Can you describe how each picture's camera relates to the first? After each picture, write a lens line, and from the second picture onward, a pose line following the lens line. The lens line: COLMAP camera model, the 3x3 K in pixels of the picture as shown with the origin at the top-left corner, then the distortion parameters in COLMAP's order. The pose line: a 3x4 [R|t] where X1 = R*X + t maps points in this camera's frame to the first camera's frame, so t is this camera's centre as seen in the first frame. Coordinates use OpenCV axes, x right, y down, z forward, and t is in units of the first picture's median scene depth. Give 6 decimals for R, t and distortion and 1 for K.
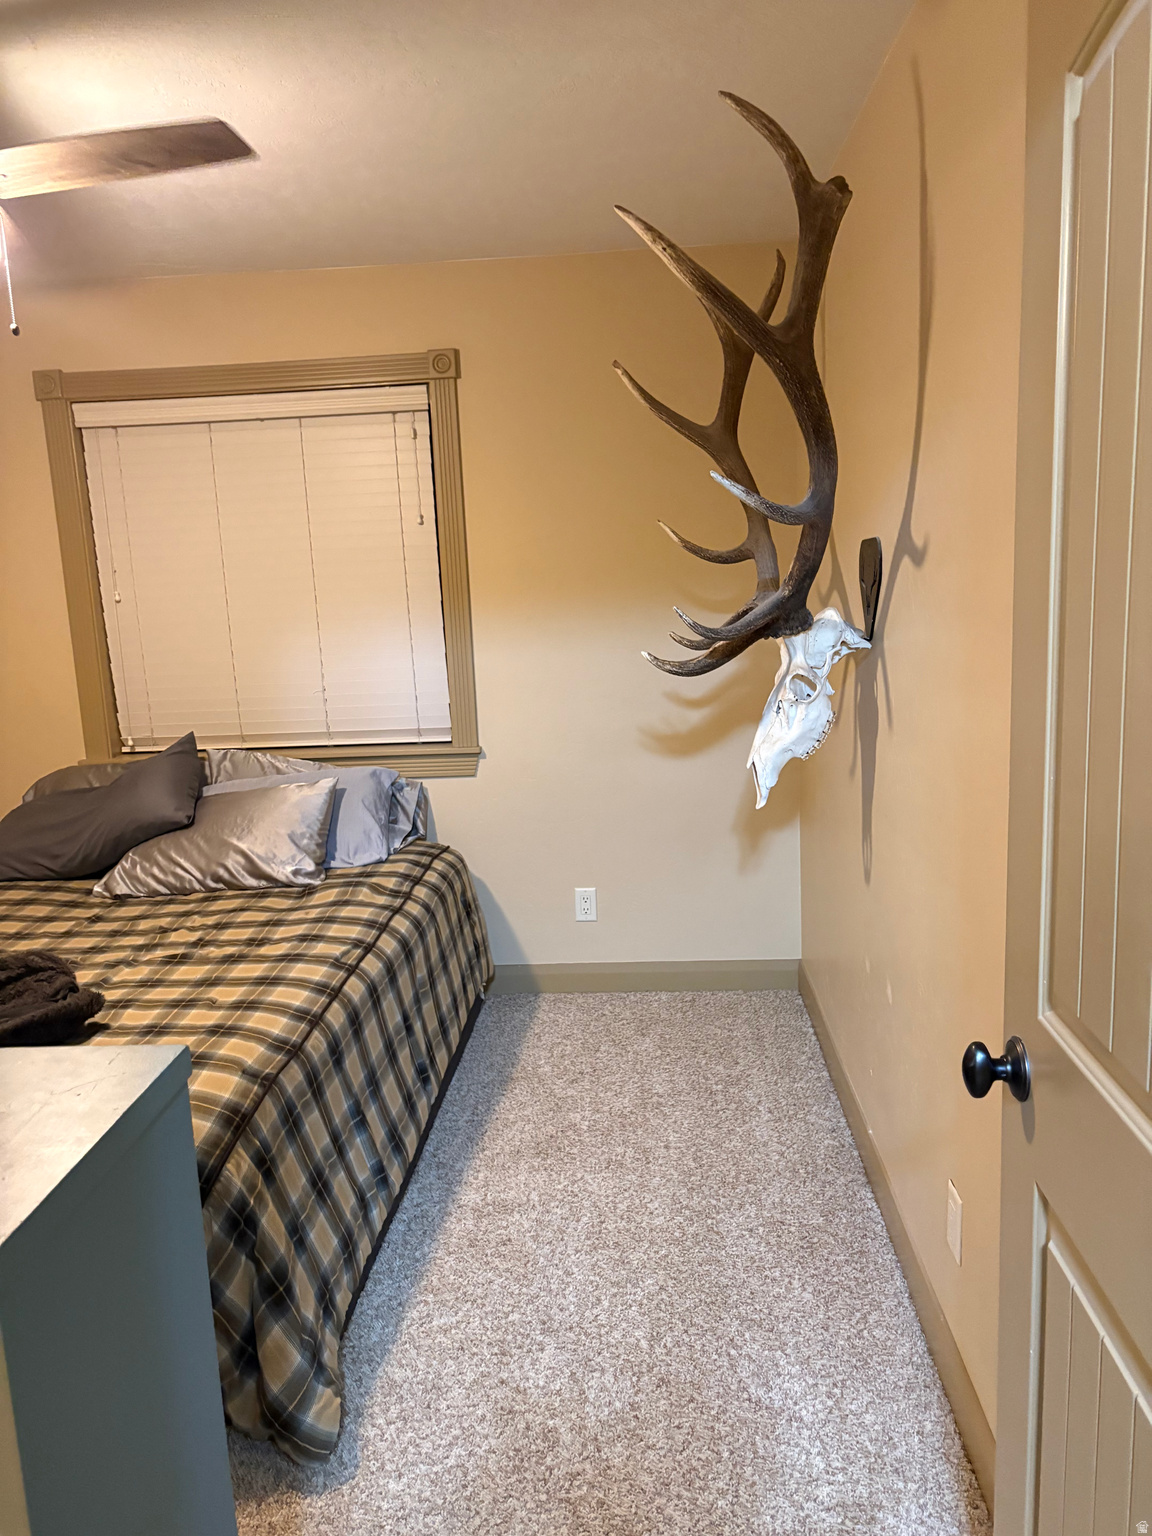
lens RADIAL K [[1169.2, 0, 568.8], [0, 1169.2, 760.3], [0, 0, 1]] dist [0.035761, -0.033795]
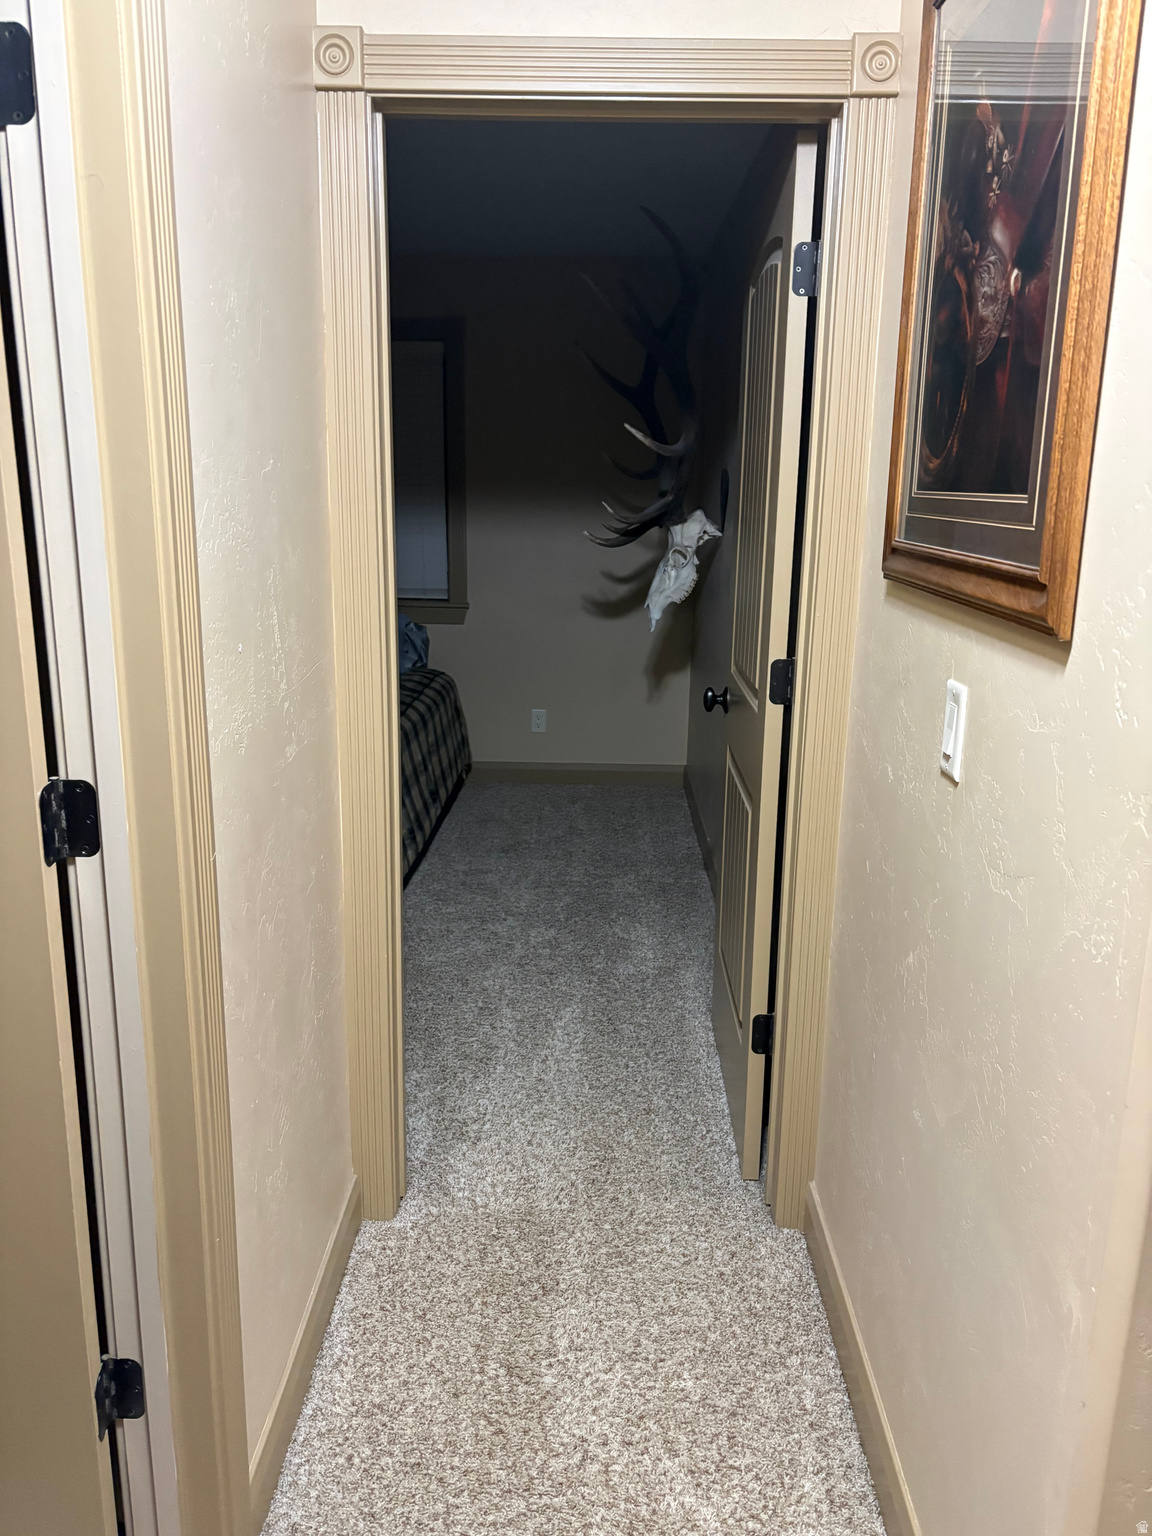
lens RADIAL K [[1169.2, 0, 580.0], [0, 1169.2, 776.2], [0, 0, 1]] dist [0.035761, -0.033795]
pose [[0.997358, 0.047510, 0.054955, -0.013878], [-0.051836, 0.995432, 0.080177, 0.102716], [-0.050895, -0.082814, 0.995265, -0.570514]]
